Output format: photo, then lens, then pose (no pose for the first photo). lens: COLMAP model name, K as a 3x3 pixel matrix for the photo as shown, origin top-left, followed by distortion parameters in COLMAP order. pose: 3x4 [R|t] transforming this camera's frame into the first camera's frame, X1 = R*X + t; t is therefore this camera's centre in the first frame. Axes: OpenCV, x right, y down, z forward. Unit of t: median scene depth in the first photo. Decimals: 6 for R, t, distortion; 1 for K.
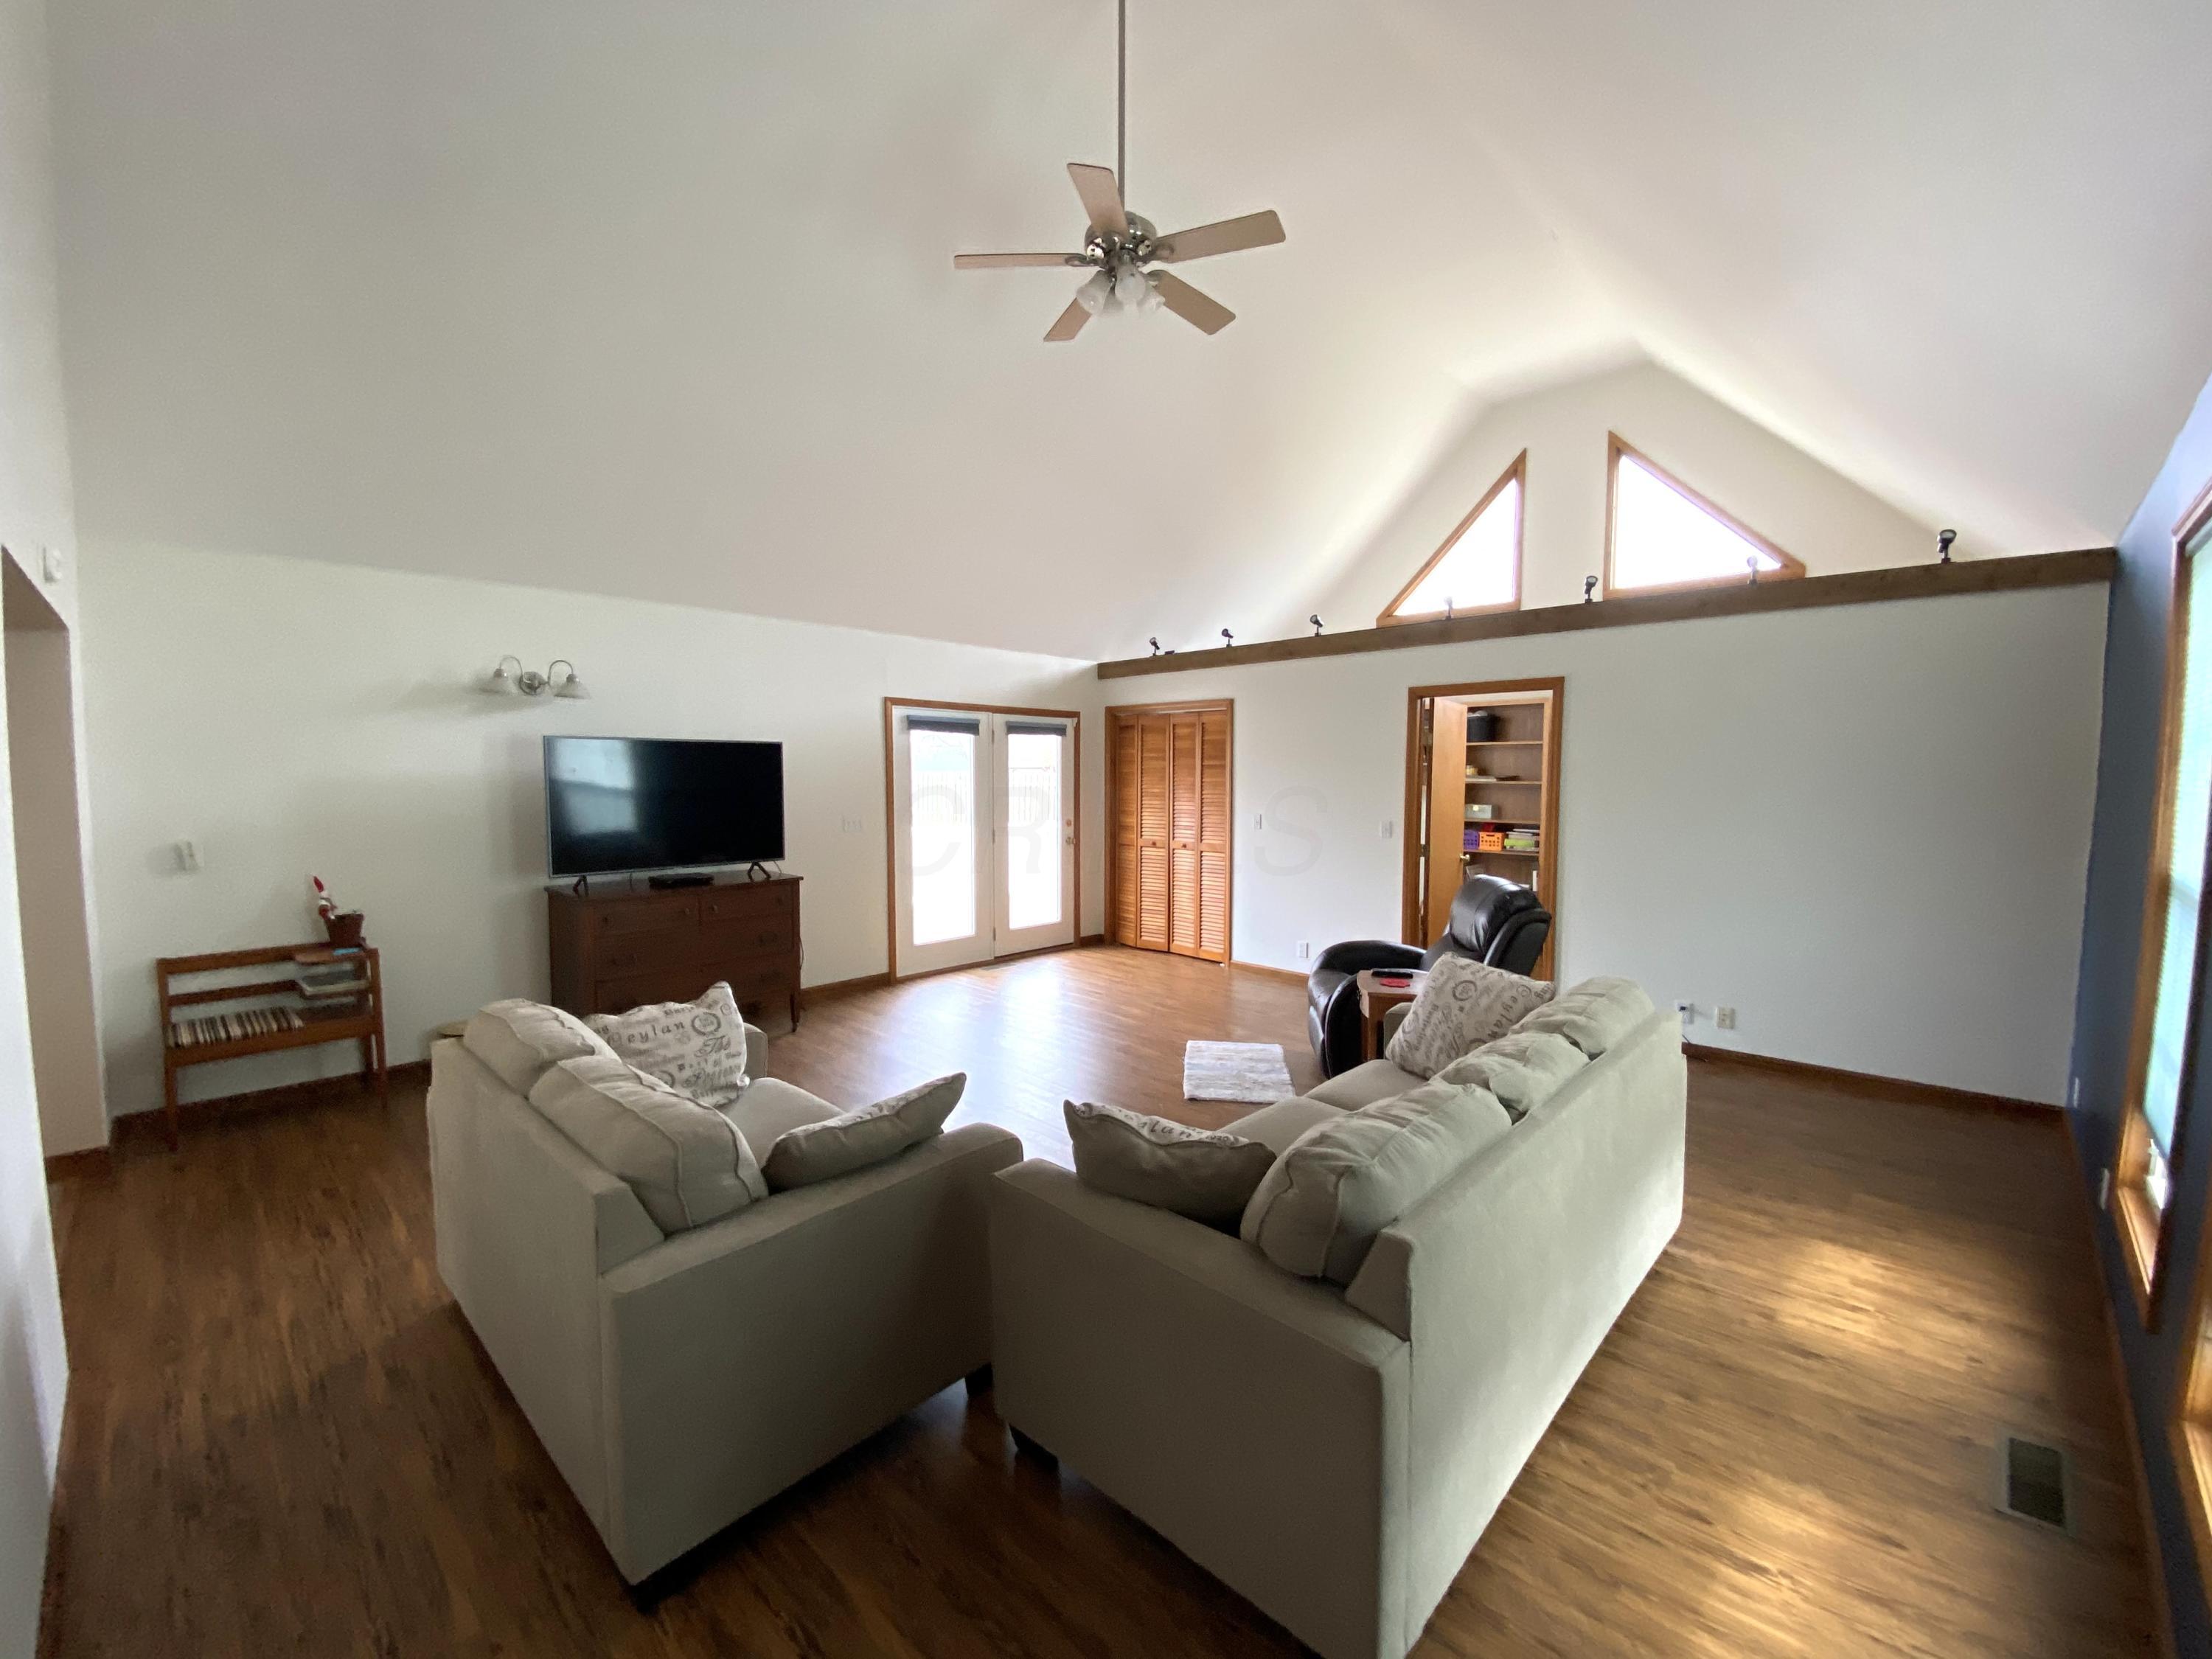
lens RADIAL K [[899.1, 0, 1109.5], [0, 899.1, 830.2], [0, 0, 1]] dist [0.032853, -0.027732]
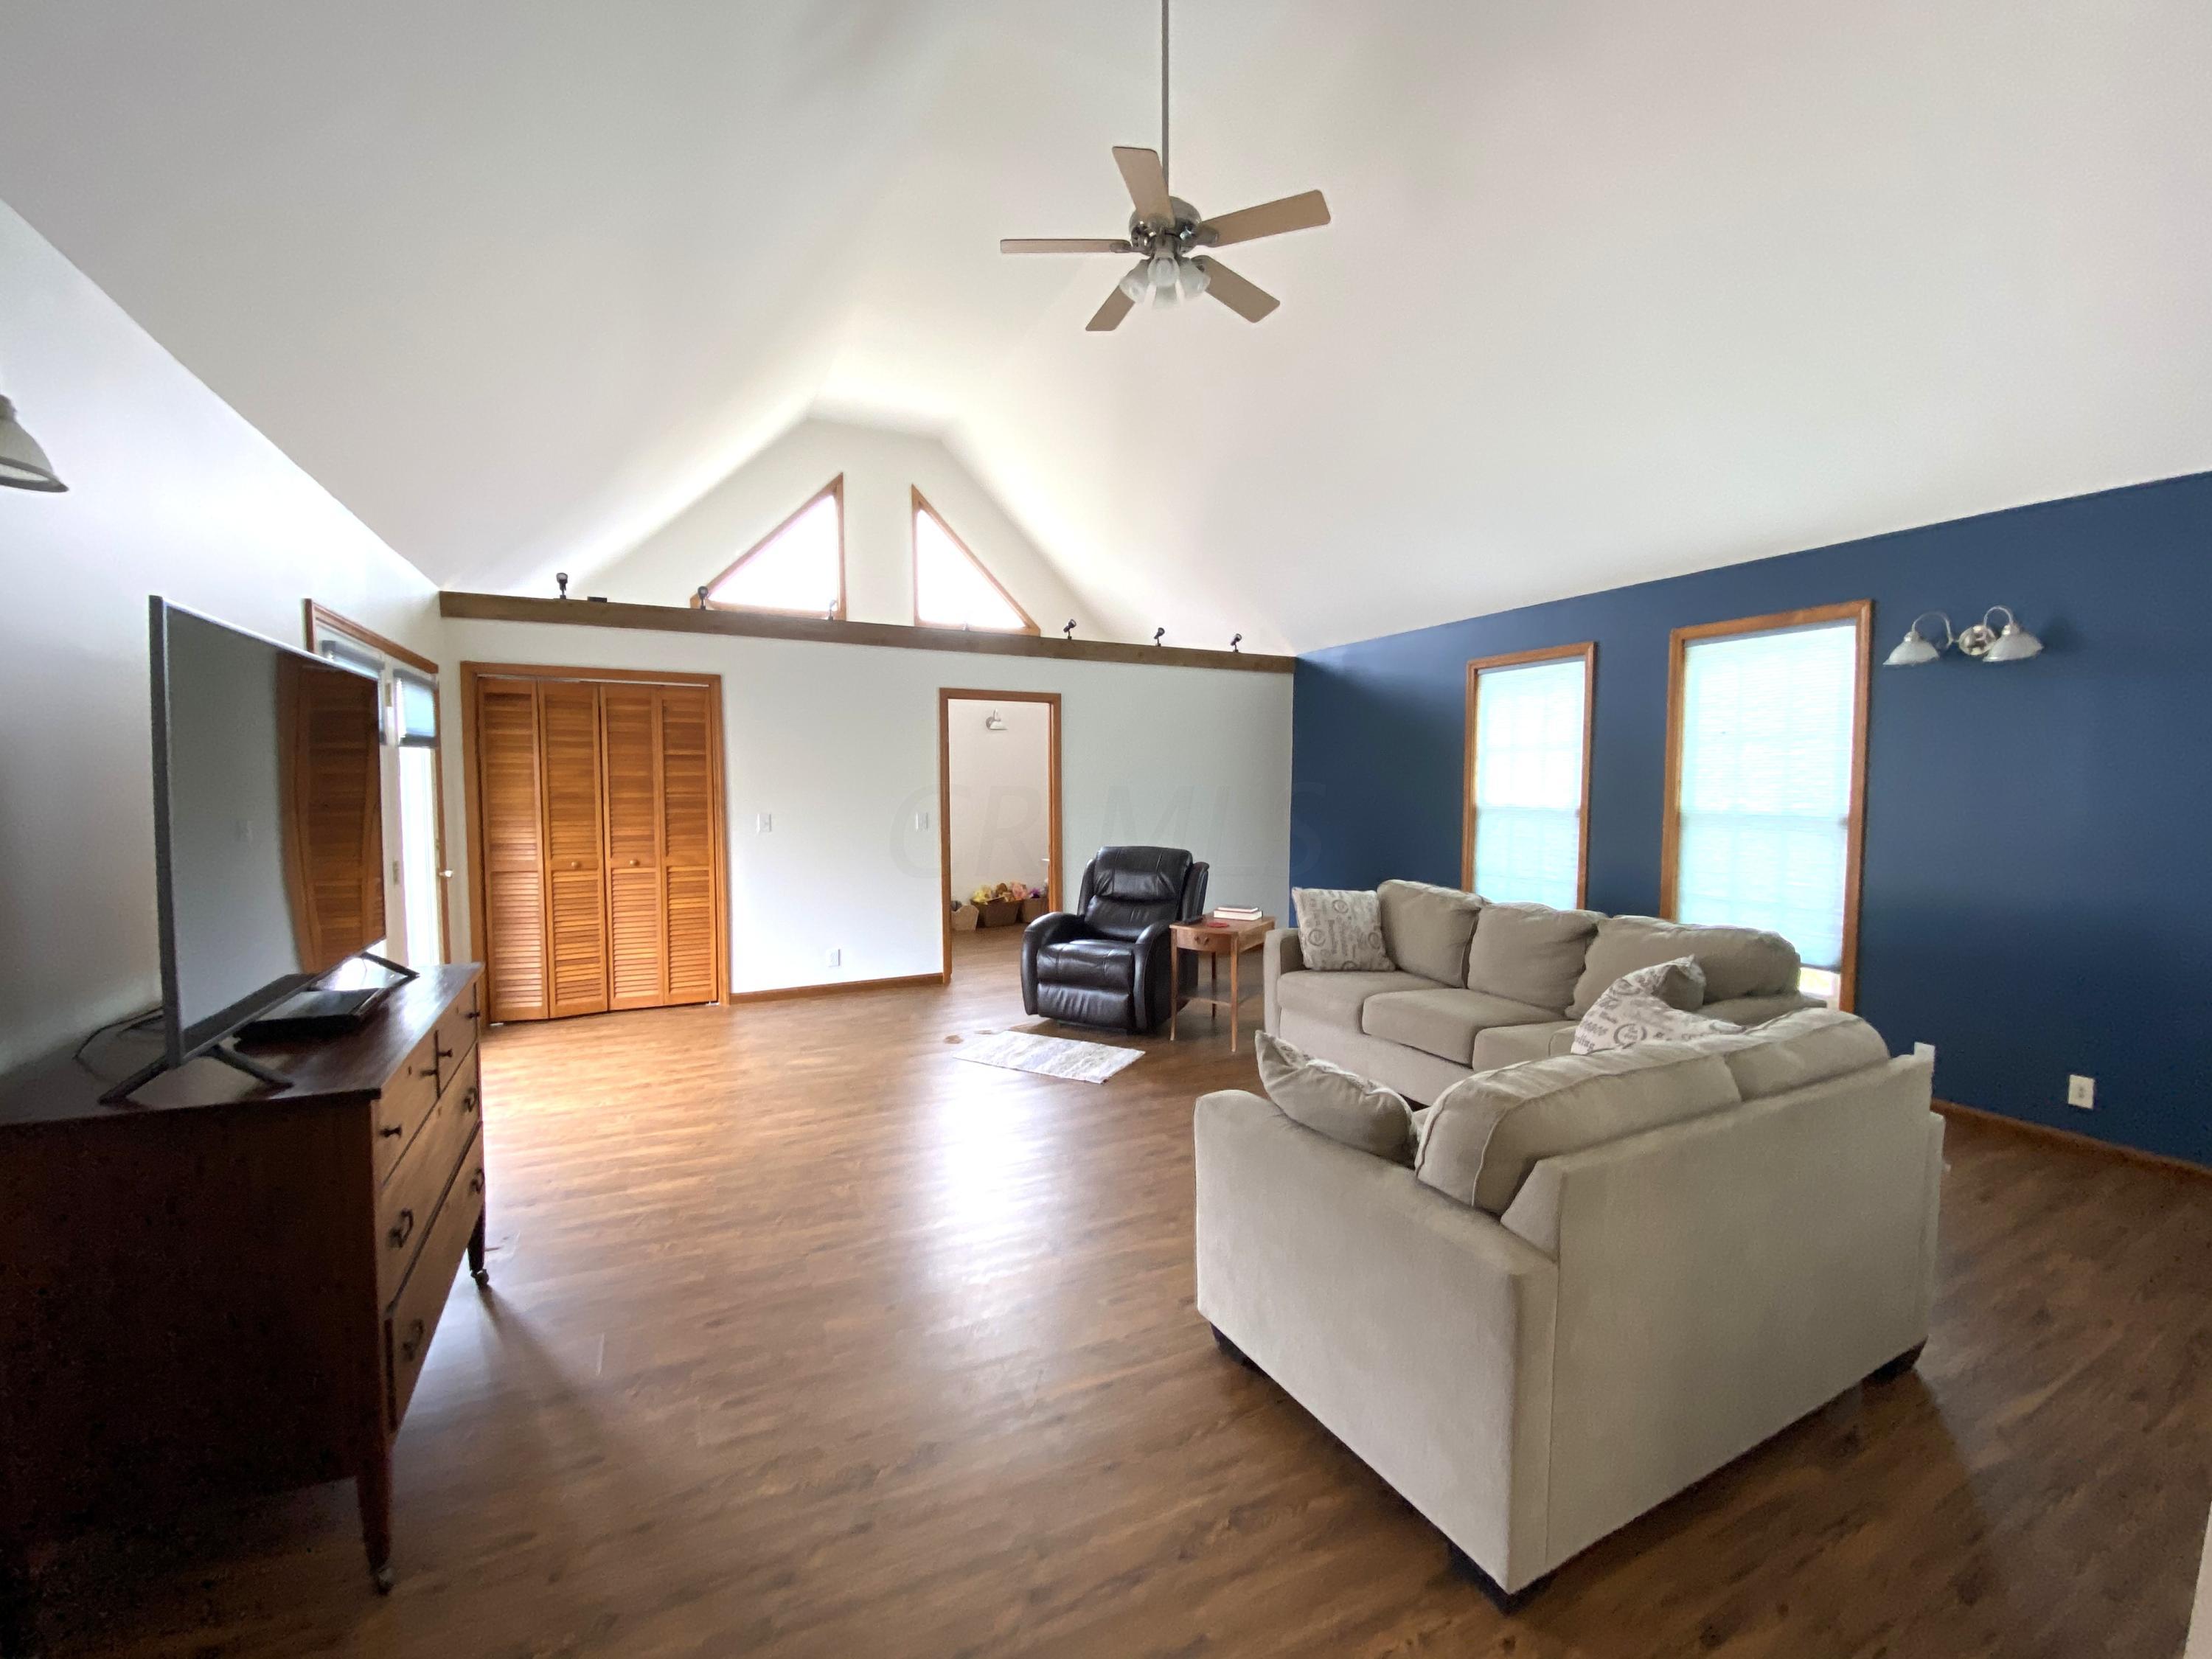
lens RADIAL K [[899.1, 0, 1109.5], [0, 899.1, 830.2], [0, 0, 1]] dist [0.032853, -0.027732]
pose [[0.335026, -0.050564, 0.940851, -0.502124], [0.067691, 0.997270, 0.029492, -0.005529], [-0.939774, 0.053807, 0.337534, 0.383435]]
